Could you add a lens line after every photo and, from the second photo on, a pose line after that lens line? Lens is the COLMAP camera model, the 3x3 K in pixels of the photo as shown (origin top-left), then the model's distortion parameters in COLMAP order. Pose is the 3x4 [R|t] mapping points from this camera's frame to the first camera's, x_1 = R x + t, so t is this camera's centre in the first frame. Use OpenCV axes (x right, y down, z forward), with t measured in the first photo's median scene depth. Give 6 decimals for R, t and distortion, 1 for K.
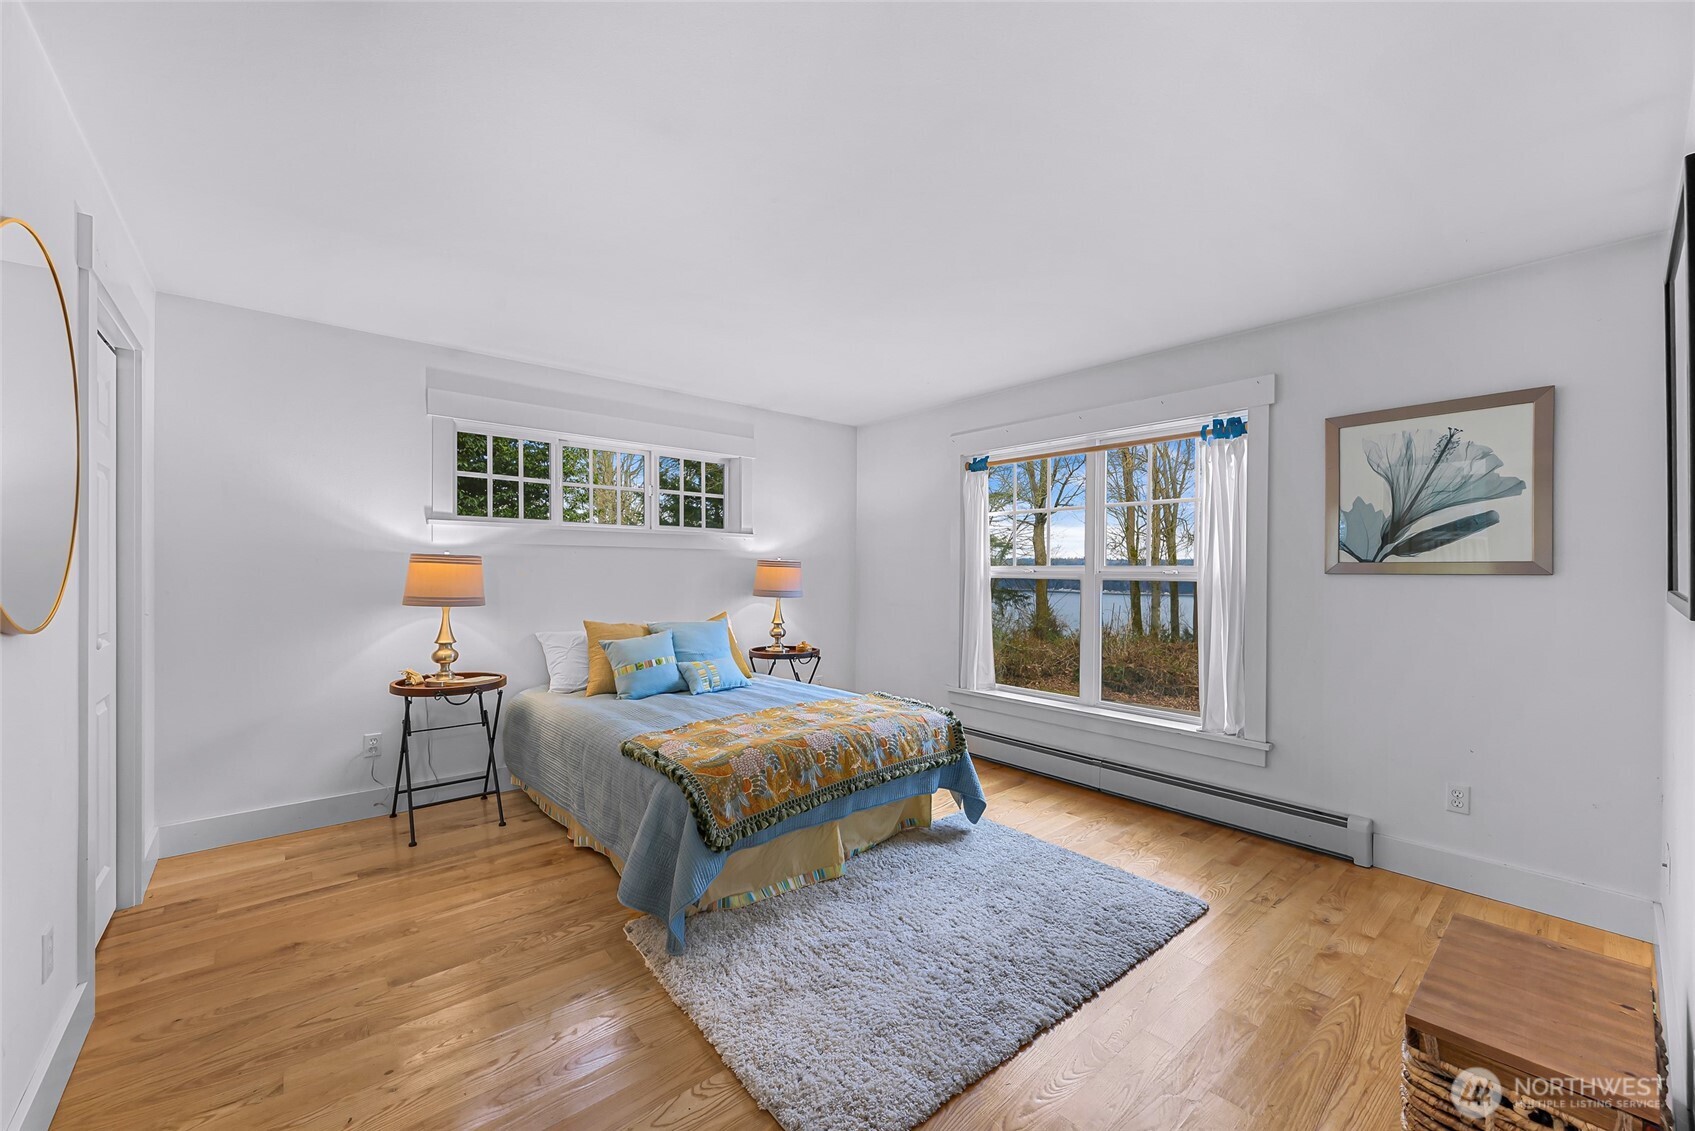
lens RADIAL K [[656.8, 0, 847.1], [0, 656.8, 573.5], [0, 0, 1]] dist [0.000920, 0.000028]
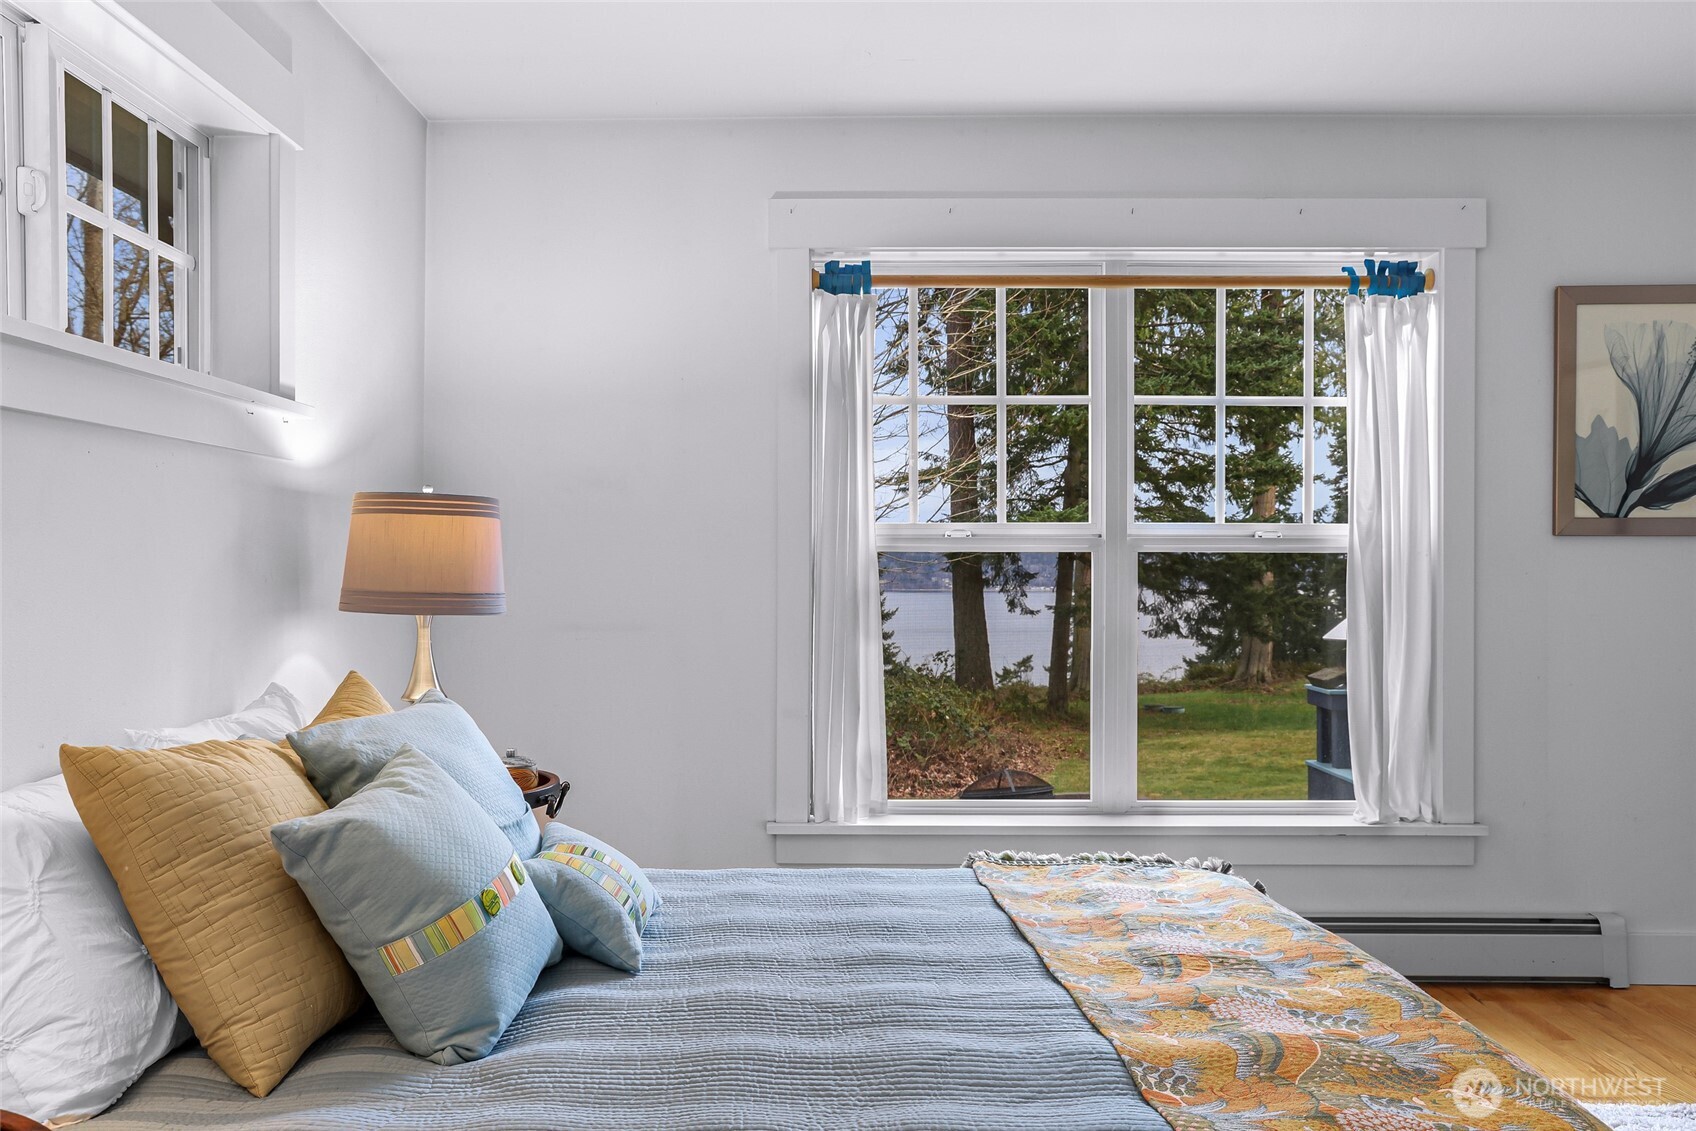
lens RADIAL K [[1380.9, 0, 845.3], [0, 1380.9, 567.0], [0, 0, 1]] dist [-0.005121, 0.002593]
pose [[0.653362, -0.006910, 0.757014, -0.695875], [0.008253, 0.999964, 0.002004, 0.021805], [-0.757000, 0.004939, 0.653396, 0.652085]]
